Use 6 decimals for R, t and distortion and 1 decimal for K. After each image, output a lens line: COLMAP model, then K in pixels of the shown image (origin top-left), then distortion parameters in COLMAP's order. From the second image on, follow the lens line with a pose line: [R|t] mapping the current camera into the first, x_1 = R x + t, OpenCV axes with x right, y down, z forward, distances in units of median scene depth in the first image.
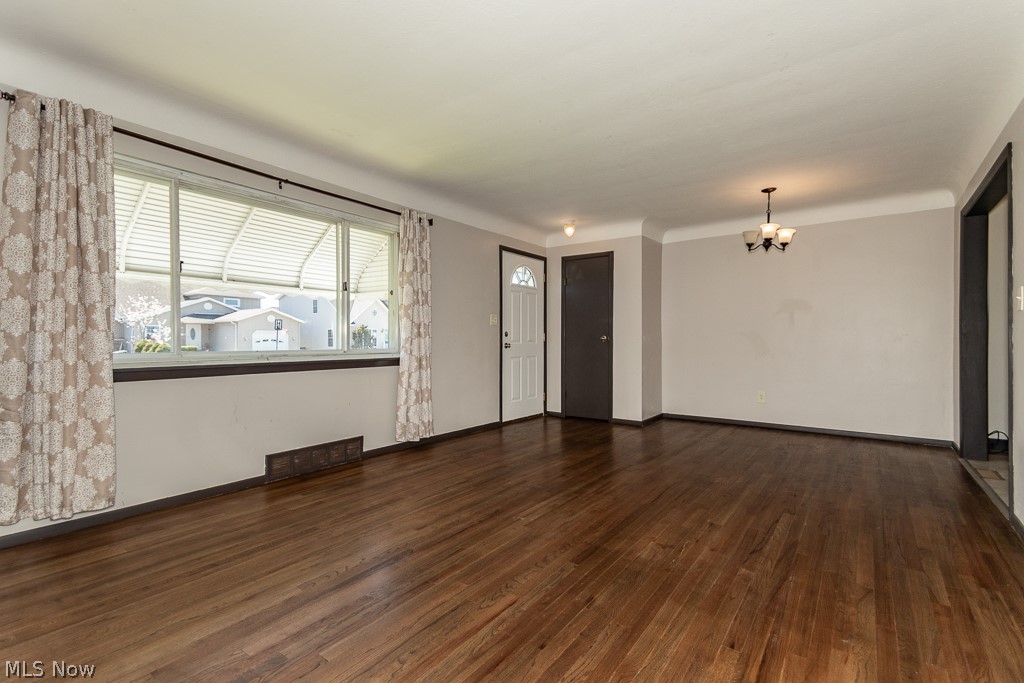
lens RADIAL K [[473.1, 0, 514.2], [0, 473.1, 341.0], [0, 0, 1]] dist [0.045177, -0.000061]
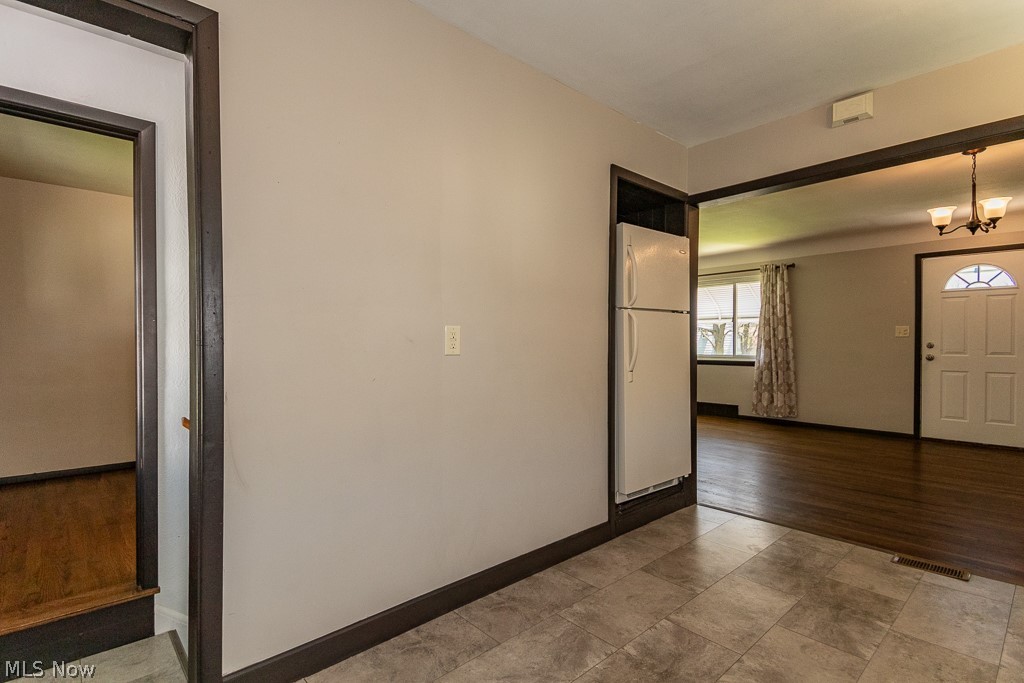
lens RADIAL K [[483.6, 0, 495.7], [0, 483.6, 349.3], [0, 0, 1]] dist [0.046261, -0.027195]
pose [[-0.225797, 0.013414, -0.974082, 1.402854], [0.000197, 0.999906, 0.013724, -0.025898], [0.974174, 0.002907, -0.225779, 0.470856]]
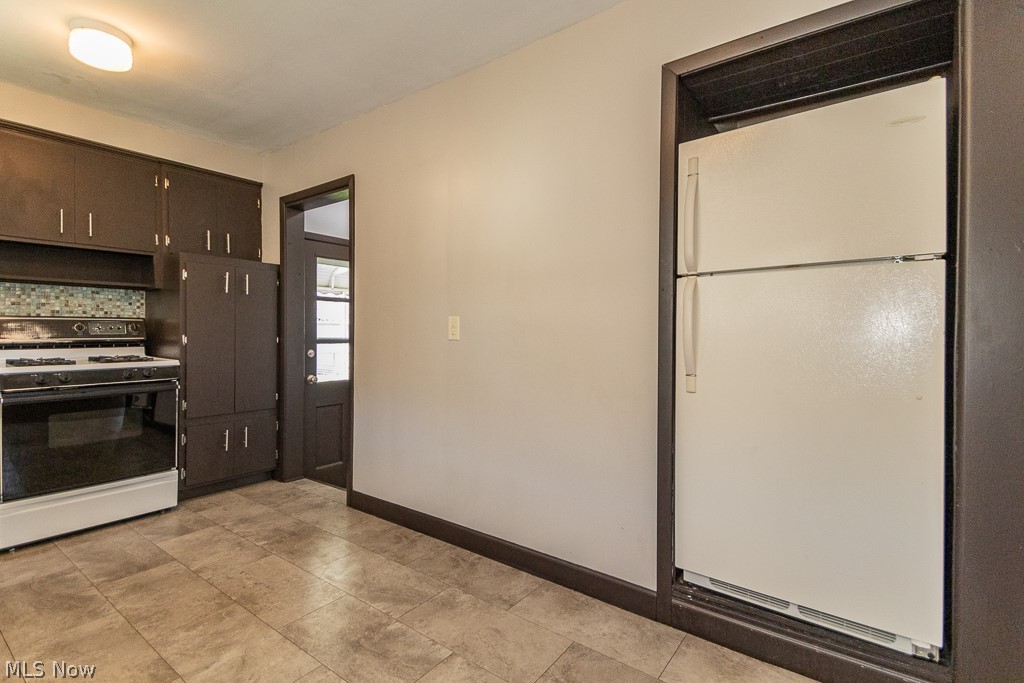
lens RADIAL K [[482.1, 0, 511.4], [0, 482.1, 336.2], [0, 0, 1]] dist [0.051628, -0.024937]
pose [[-0.999832, -0.002032, 0.018216, 0.901004], [-0.001875, 0.999961, 0.008638, -0.023939], [-0.018233, 0.008603, -0.999797, 0.885530]]
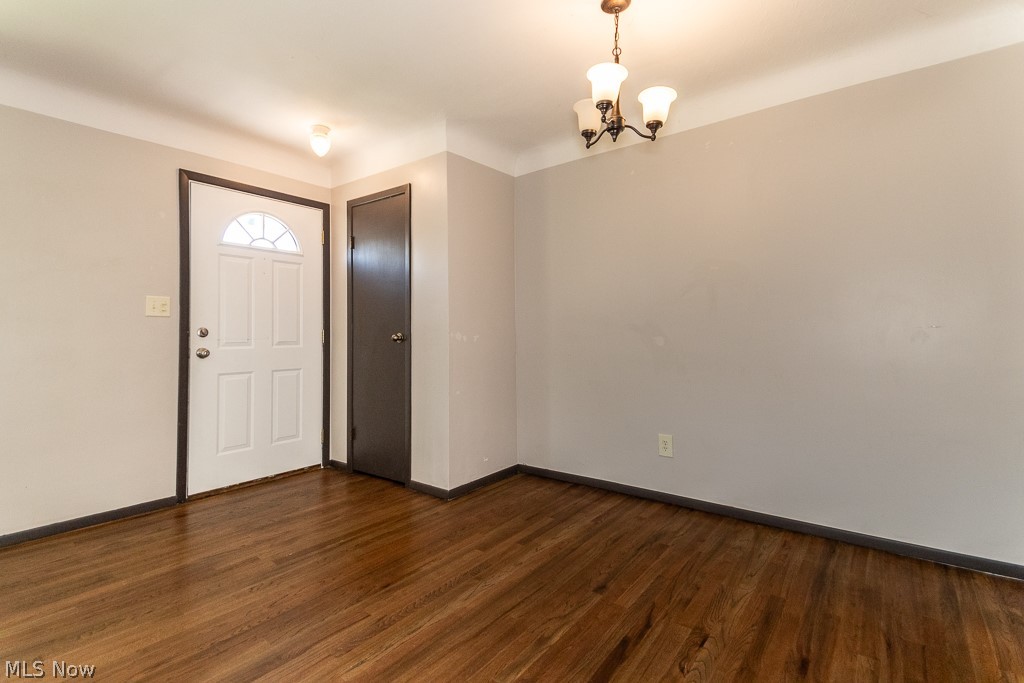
lens RADIAL K [[476.2, 0, 505.8], [0, 476.2, 320.8], [0, 0, 1]] dist [0.056090, -0.024431]
pose [[0.999327, -0.011151, -0.034952, 0.438723], [0.010145, 0.999533, -0.028824, -0.010097], [0.035257, 0.028450, 0.998973, 0.556469]]
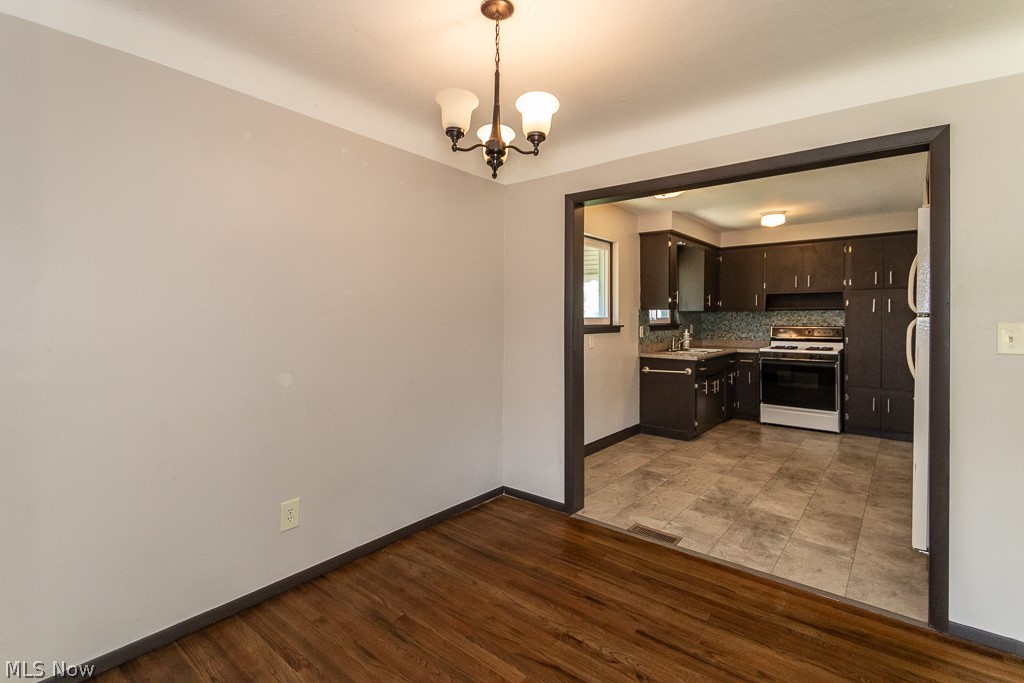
lens RADIAL K [[476.2, 0, 505.8], [0, 476.2, 320.8], [0, 0, 1]] dist [0.056090, -0.024431]
pose [[0.061939, -0.006873, 0.998056, 0.138926], [-0.002819, 0.999971, 0.007061, -0.065498], [-0.998076, -0.003251, 0.061918, 0.965165]]
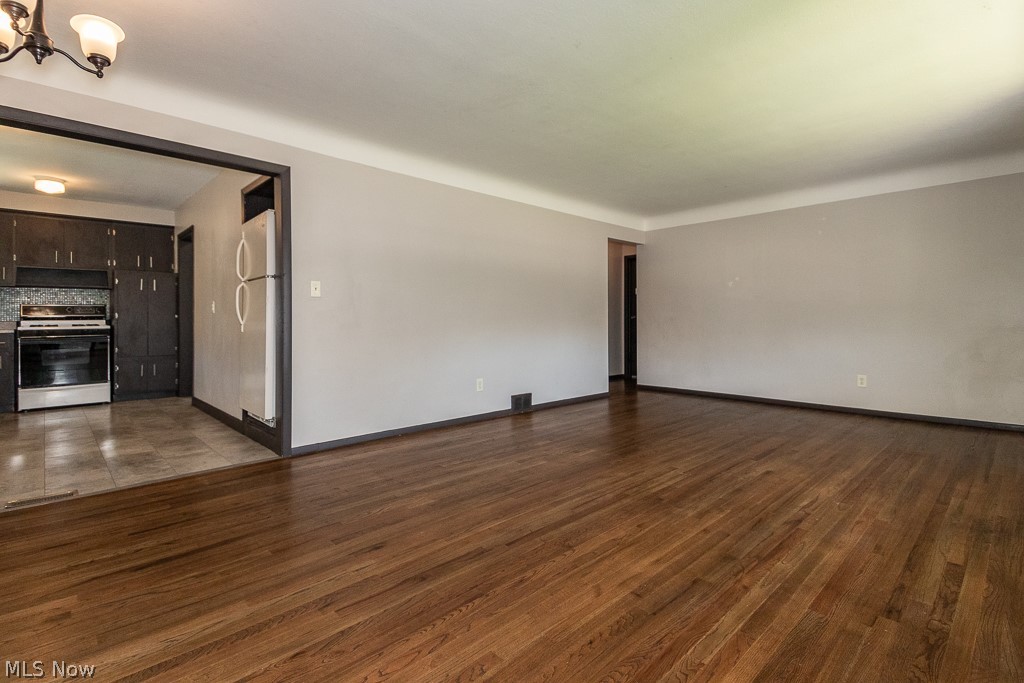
lens RADIAL K [[486.2, 0, 506.6], [0, 486.2, 314.9], [0, 0, 1]] dist [0.037533, -0.018641]
pose [[-0.981865, 0.008111, 0.189409, 0.117241], [0.006257, 0.999927, -0.010383, 0.005616], [-0.189480, -0.009009, -0.981843, 1.290779]]
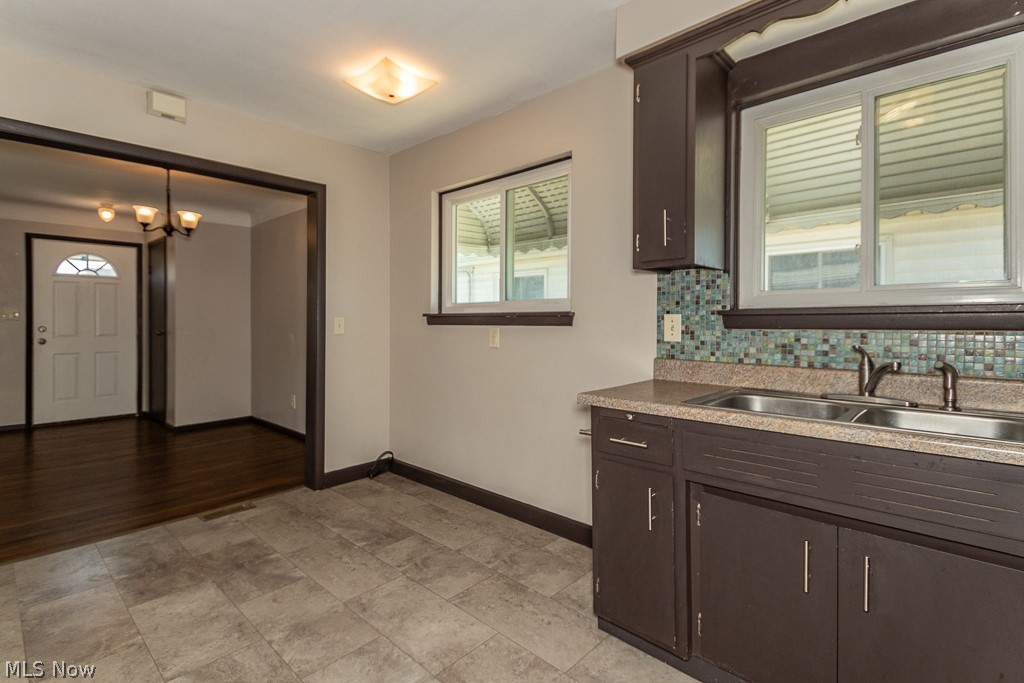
lens RADIAL K [[481.6, 0, 502.3], [0, 481.6, 327.8], [0, 0, 1]] dist [0.051171, -0.026430]
pose [[0.991471, 0.004205, -0.130263, 1.229097], [-0.002881, 0.999942, 0.010348, -0.036029], [0.130299, -0.009884, 0.991425, 0.208405]]
